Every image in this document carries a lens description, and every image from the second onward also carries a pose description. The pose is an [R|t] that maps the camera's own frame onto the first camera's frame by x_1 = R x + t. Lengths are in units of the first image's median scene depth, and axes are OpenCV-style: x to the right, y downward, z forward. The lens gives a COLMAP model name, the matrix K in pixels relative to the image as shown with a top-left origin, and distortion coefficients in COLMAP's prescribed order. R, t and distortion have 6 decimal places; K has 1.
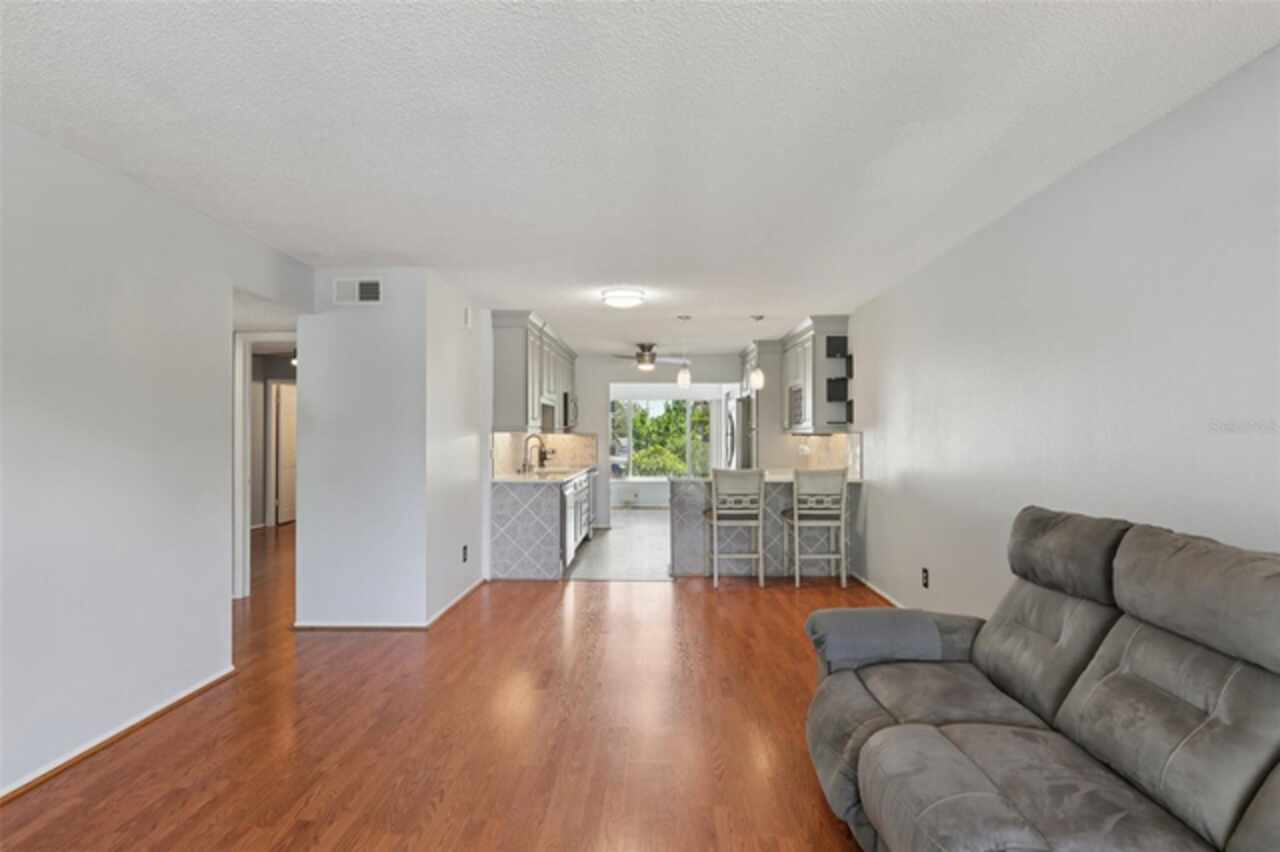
lens RADIAL K [[736.7, 0, 640.0], [0, 736.7, 426.0], [0, 0, 1]] dist [-0.000454, -0.000015]
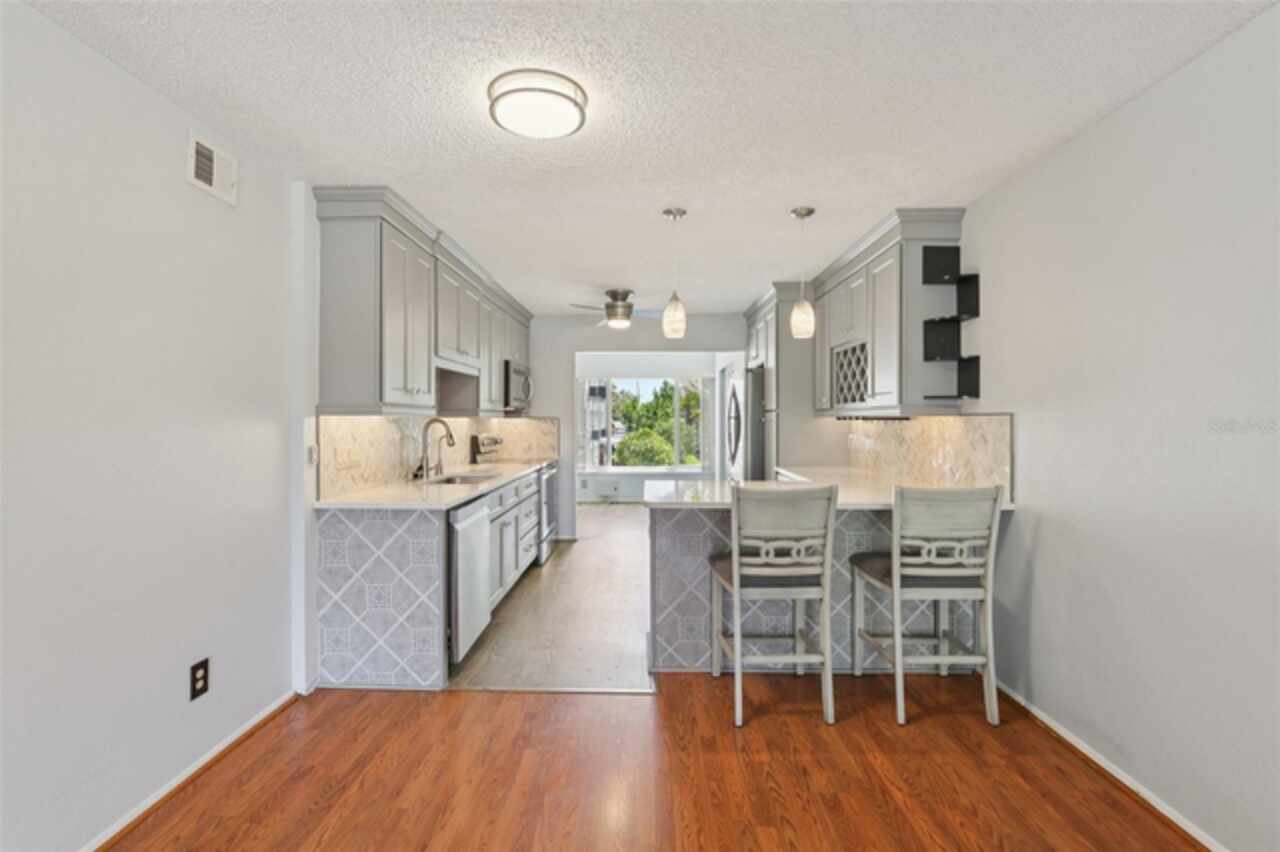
lens RADIAL K [[585.2, 0, 636.4], [0, 585.2, 415.2], [0, 0, 1]] dist [-0.003117, 0.000109]
pose [[0.999996, -0.000775, 0.002675, 0.023664], [0.000758, 0.999979, 0.006471, 0.005020], [-0.002680, -0.006469, 0.999975, 0.439702]]
